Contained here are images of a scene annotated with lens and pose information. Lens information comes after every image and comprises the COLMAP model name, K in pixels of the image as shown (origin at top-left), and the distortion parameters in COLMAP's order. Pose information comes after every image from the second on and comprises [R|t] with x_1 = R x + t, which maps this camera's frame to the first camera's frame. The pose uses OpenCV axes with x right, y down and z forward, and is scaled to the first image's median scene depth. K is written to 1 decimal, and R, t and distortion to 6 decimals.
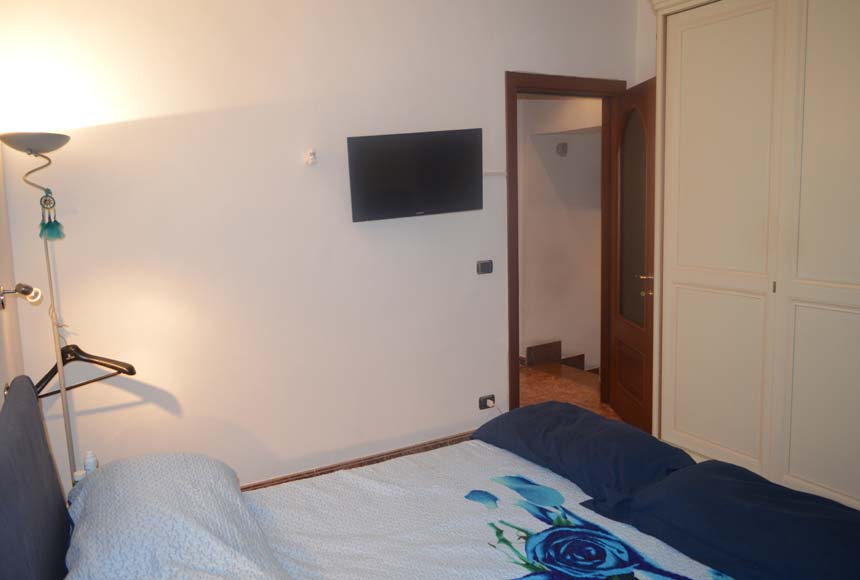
lens RADIAL K [[667.9, 0, 429.4], [0, 667.9, 288.5], [0, 0, 1]] dist [0.001405, 0.000822]
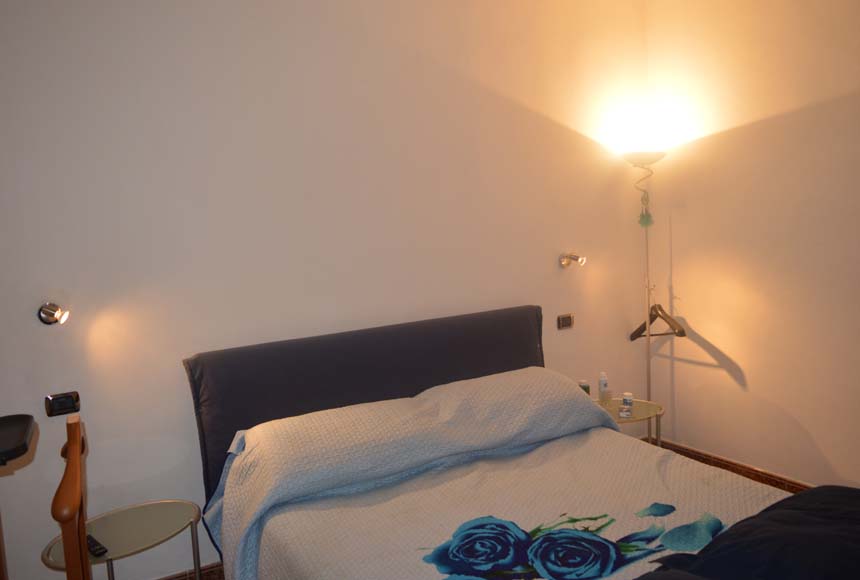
lens RADIAL K [[667.9, 0, 429.0], [0, 667.9, 287.8], [0, 0, 1]] dist [0.001405, 0.000822]
pose [[0.040680, 0.137371, -0.989684, 0.879575], [-0.096929, 0.986375, 0.132927, -0.094531], [0.994460, 0.090521, 0.053441, 0.516154]]
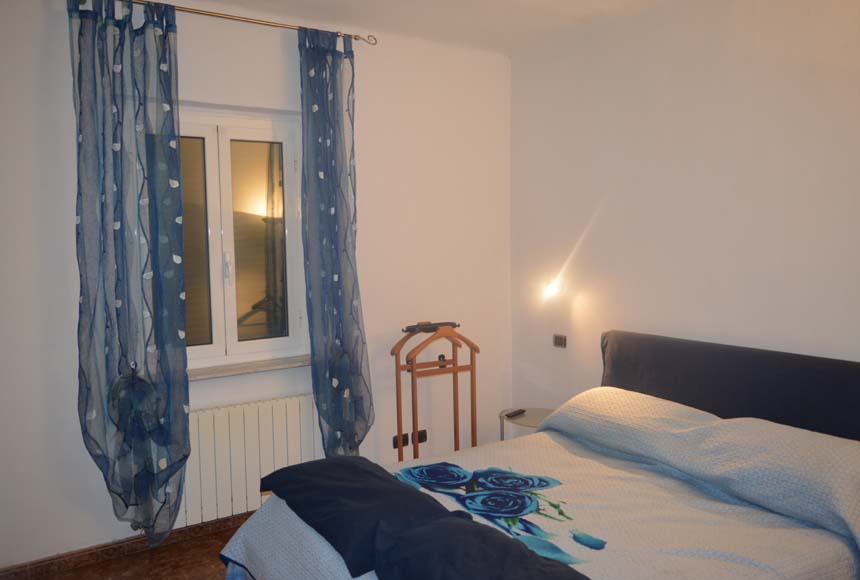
lens RADIAL K [[667.9, 0, 430.5], [0, 667.9, 289.4], [0, 0, 1]] dist [0.001405, 0.000822]
pose [[-0.996347, 0.055110, -0.065236, 0.323841], [0.039306, 0.974118, 0.222596, -0.263882], [0.075815, 0.219218, -0.972726, 1.675831]]
